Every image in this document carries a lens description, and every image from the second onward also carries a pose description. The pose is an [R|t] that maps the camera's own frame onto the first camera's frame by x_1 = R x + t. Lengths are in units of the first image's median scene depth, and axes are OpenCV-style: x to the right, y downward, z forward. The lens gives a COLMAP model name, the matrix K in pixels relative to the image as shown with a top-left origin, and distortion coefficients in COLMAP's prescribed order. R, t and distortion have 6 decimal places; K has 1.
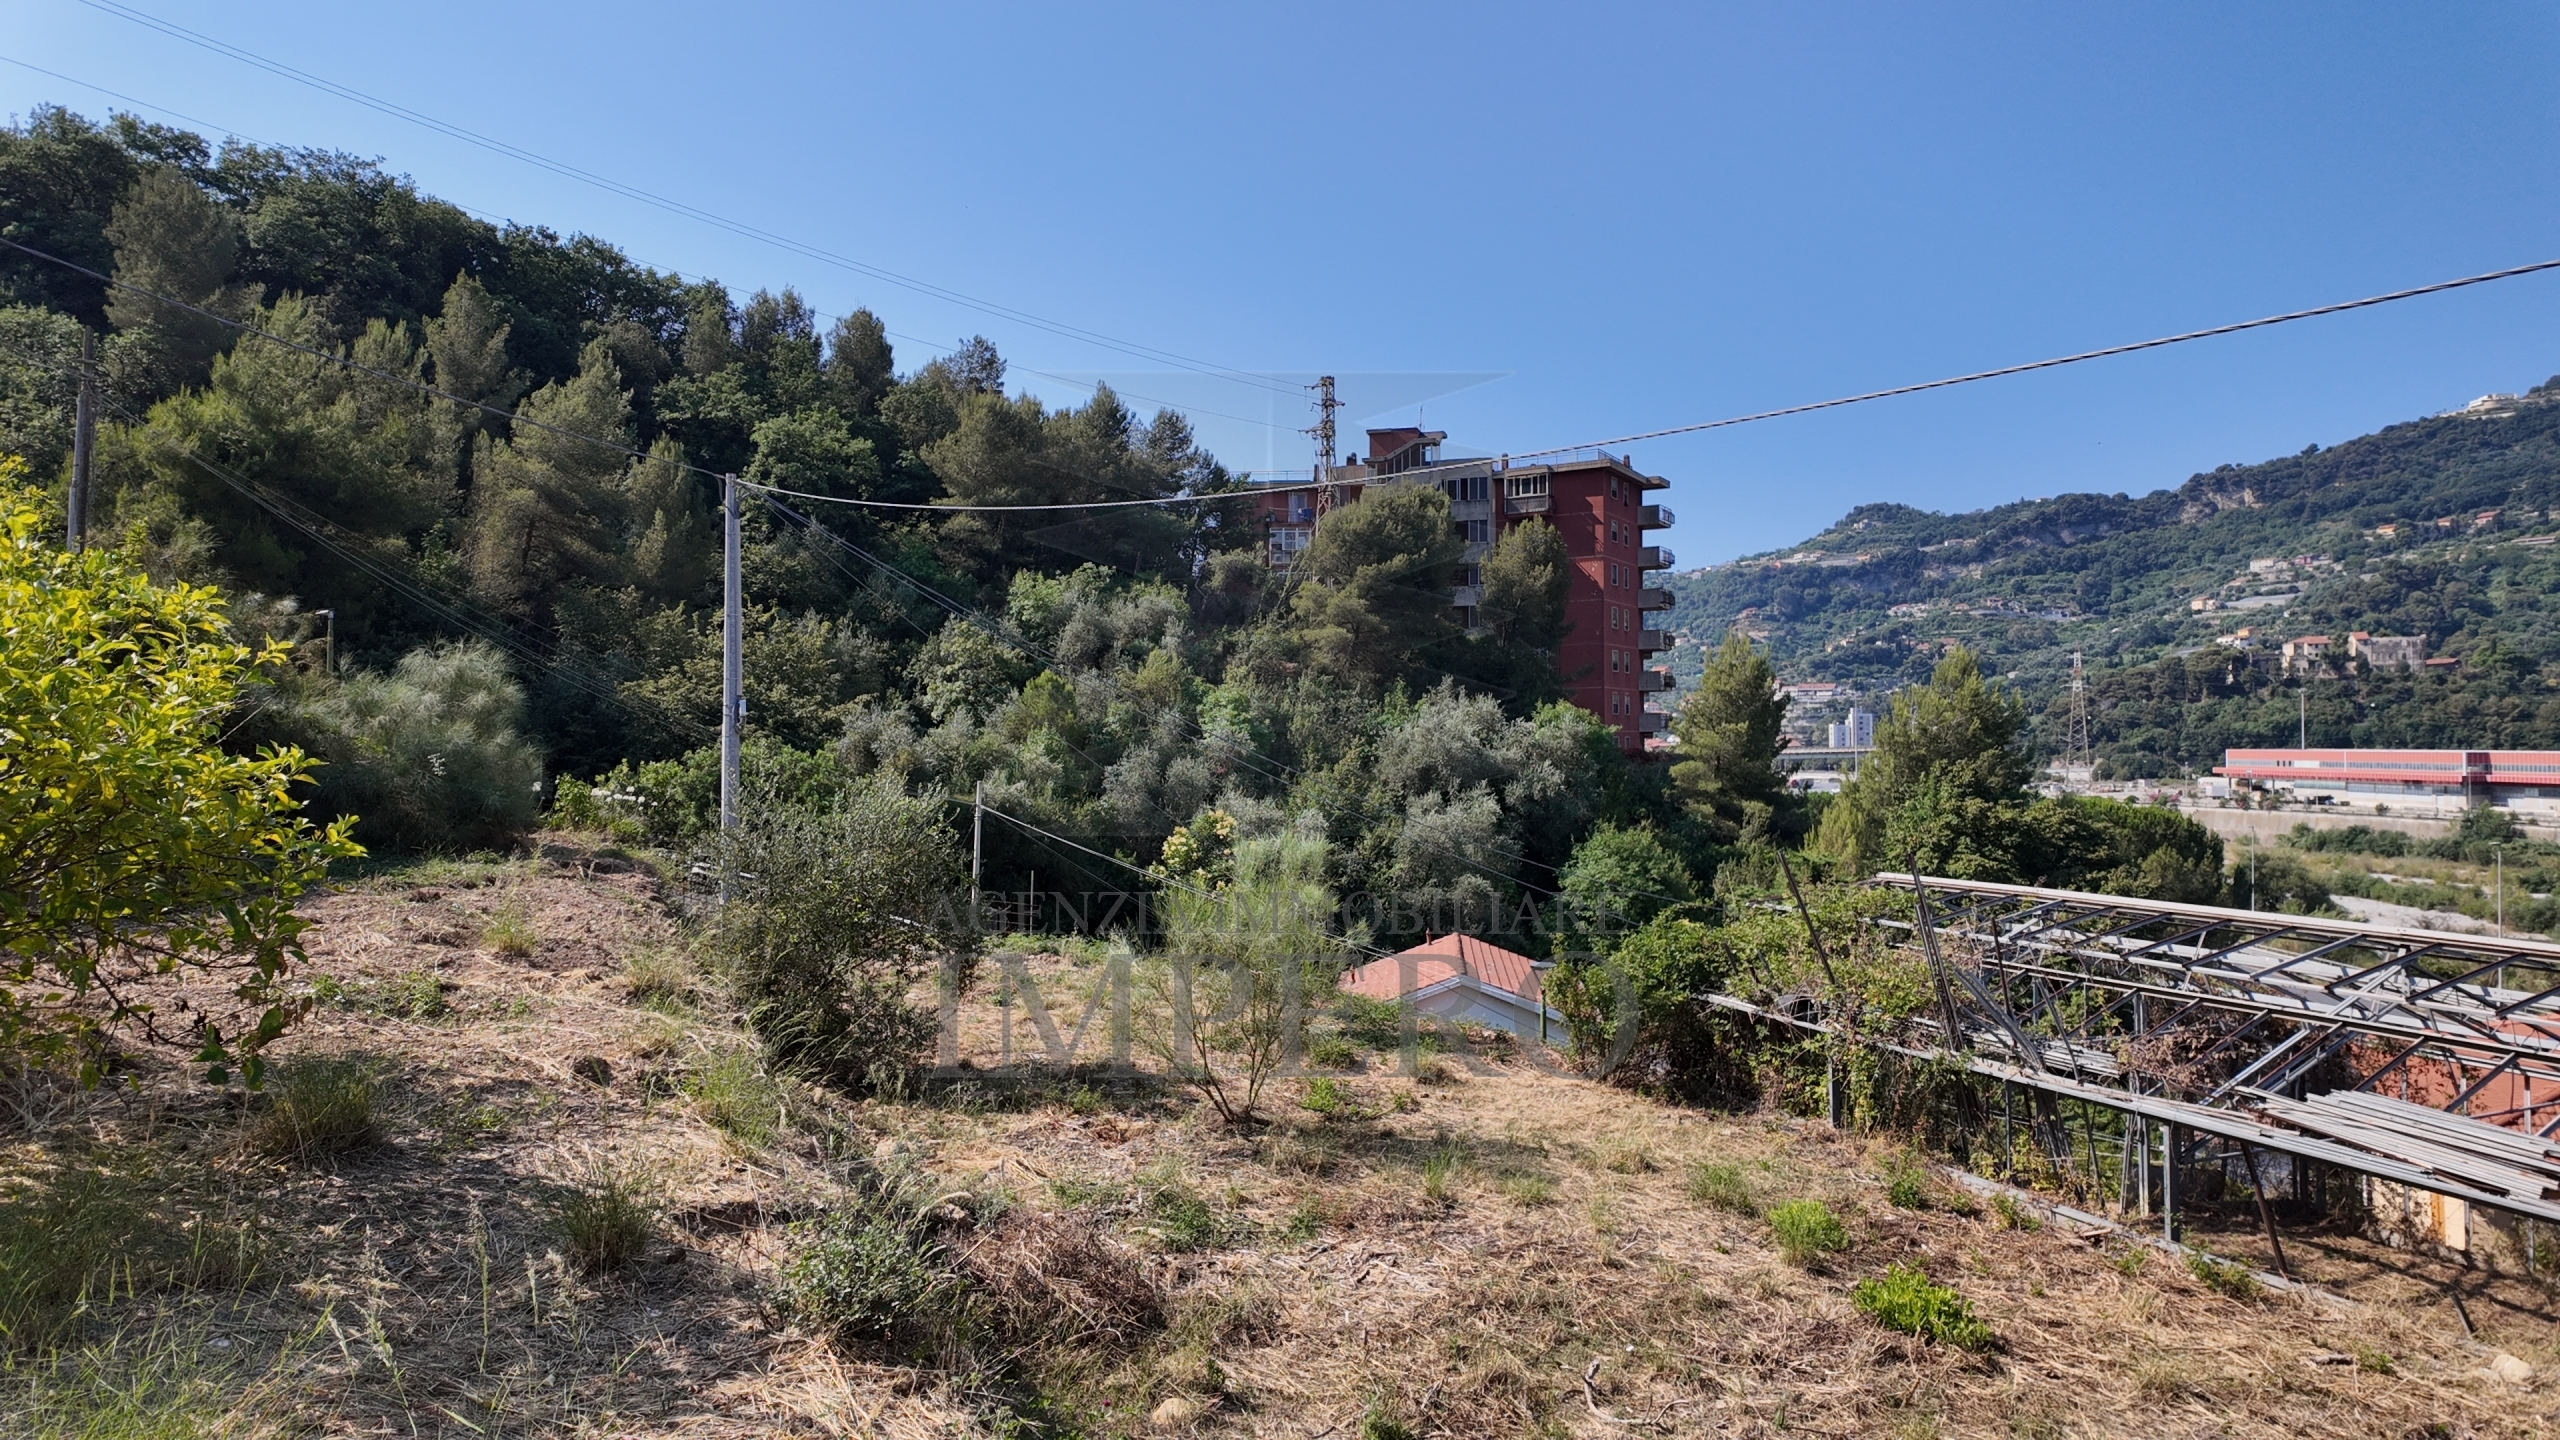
lens RADIAL K [[1517.9, 0, 1292.8], [0, 1517.9, 713.3], [0, 0, 1]] dist [0.067449, -0.054067]
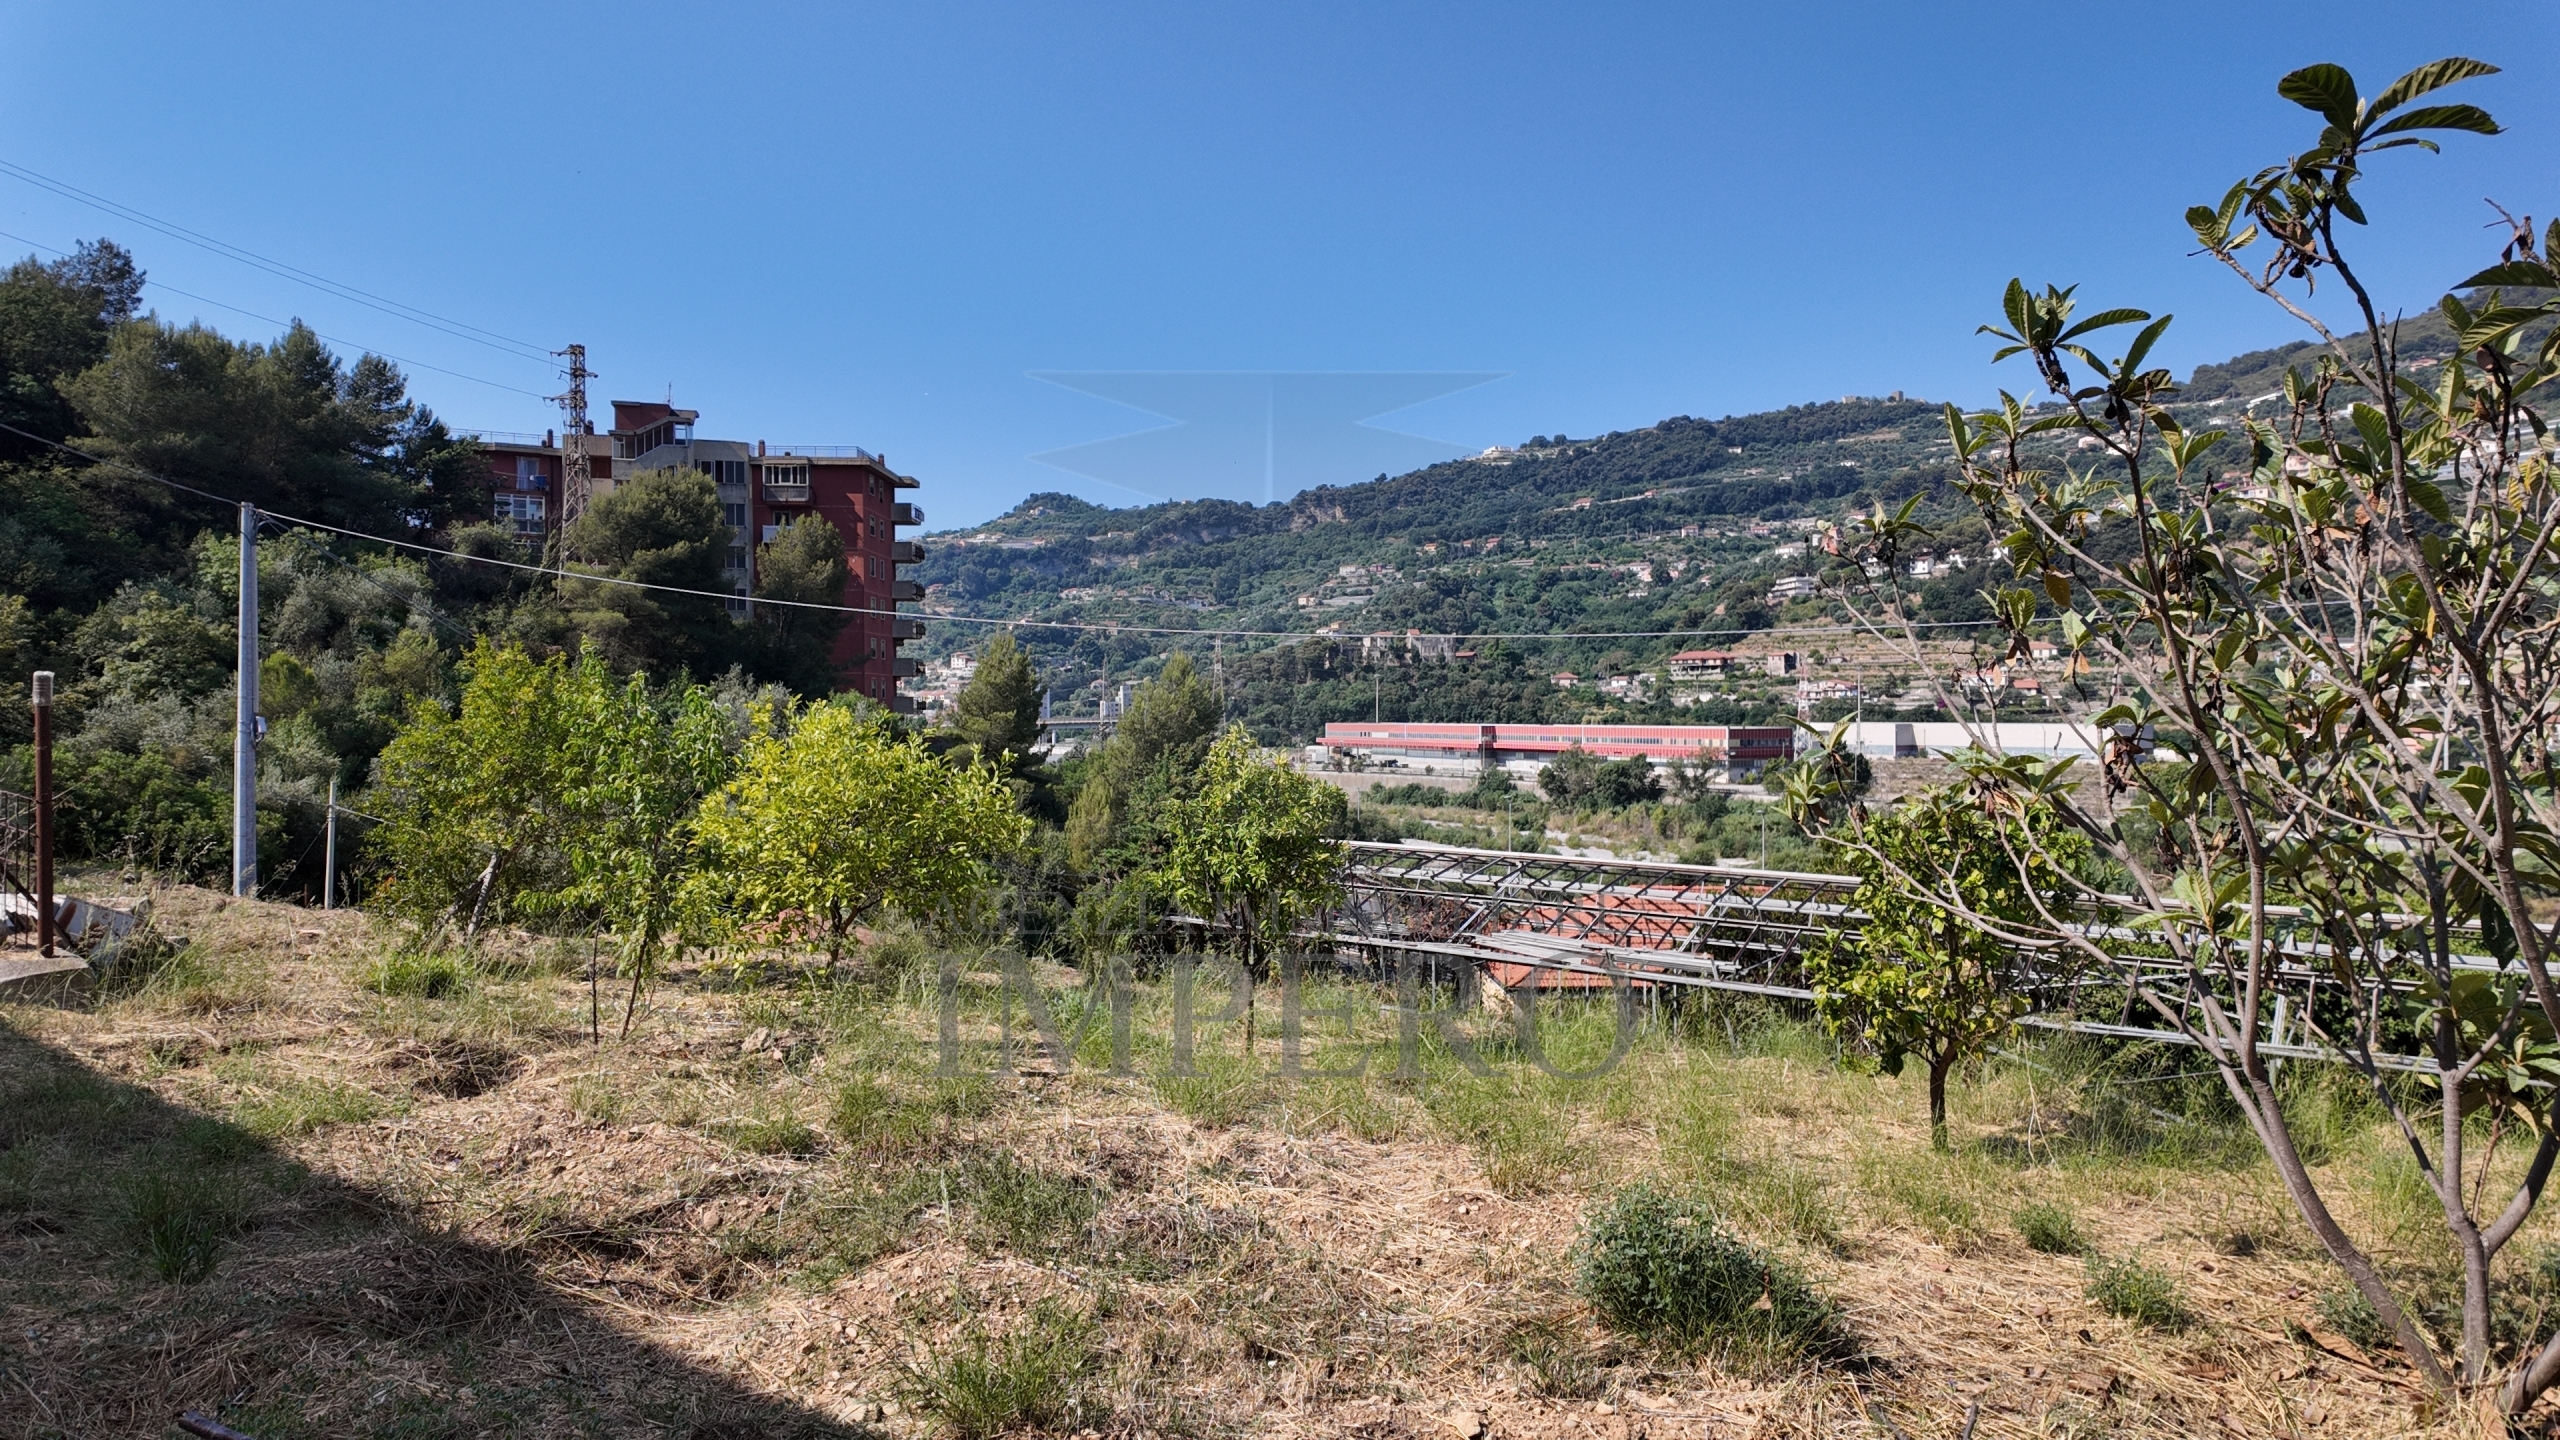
lens RADIAL K [[1540.5, 0, 1292.9], [0, 1540.5, 735.2], [0, 0, 1]] dist [0.073416, -0.079350]
pose [[0.860800, -0.004891, 0.508919, -0.100004], [-0.012946, 0.999420, 0.031502, -0.013252], [-0.508778, -0.033705, 0.860238, -0.094127]]
